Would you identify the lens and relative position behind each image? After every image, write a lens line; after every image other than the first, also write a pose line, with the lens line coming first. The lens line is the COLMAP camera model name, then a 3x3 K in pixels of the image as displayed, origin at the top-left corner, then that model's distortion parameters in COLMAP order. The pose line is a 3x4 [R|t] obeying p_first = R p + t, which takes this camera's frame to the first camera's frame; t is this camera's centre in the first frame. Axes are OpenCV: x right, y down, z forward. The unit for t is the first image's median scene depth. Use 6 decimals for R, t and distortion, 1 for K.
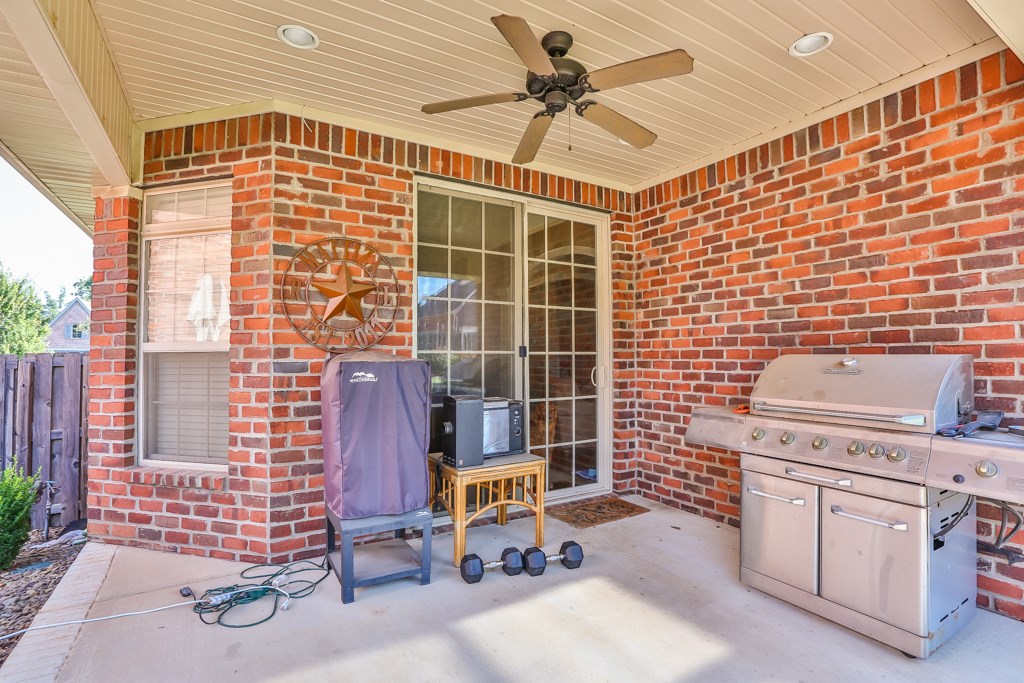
lens RADIAL K [[488.5, 0, 512.0], [0, 488.5, 341.5], [0, 0, 1]] dist [-0.058750, 0.020155]
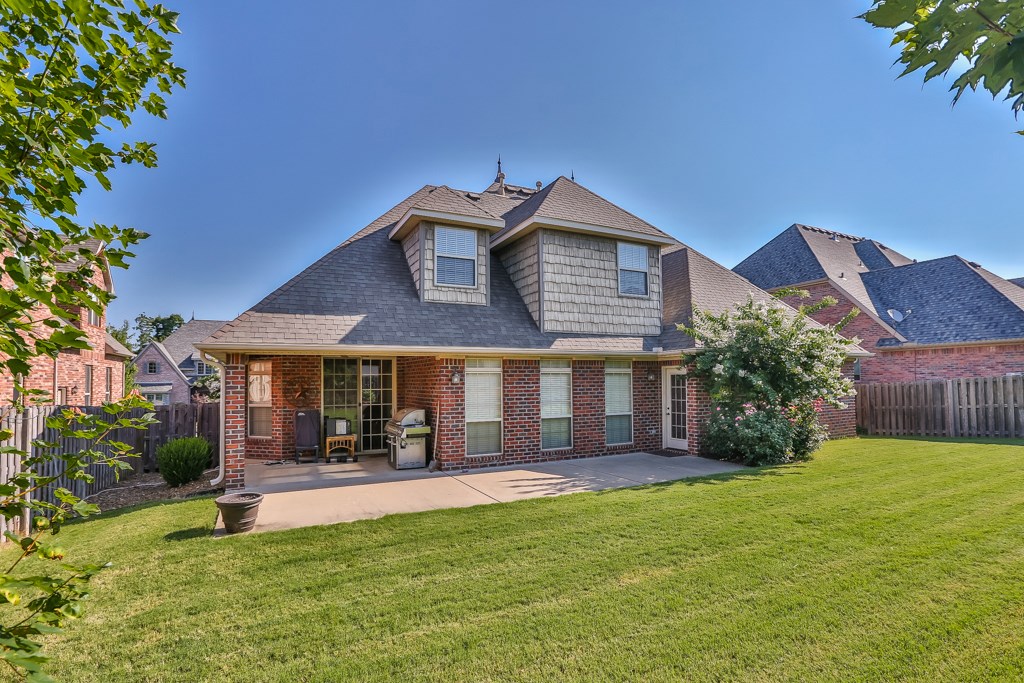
lens RADIAL K [[488.5, 0, 512.0], [0, 488.5, 341.5], [0, 0, 1]] dist [-0.058750, 0.020155]
pose [[0.996406, -0.013941, -0.083550, 1.665528], [0.010479, 0.999074, -0.041730, -0.323439], [0.084055, 0.040705, 0.995629, -2.713602]]
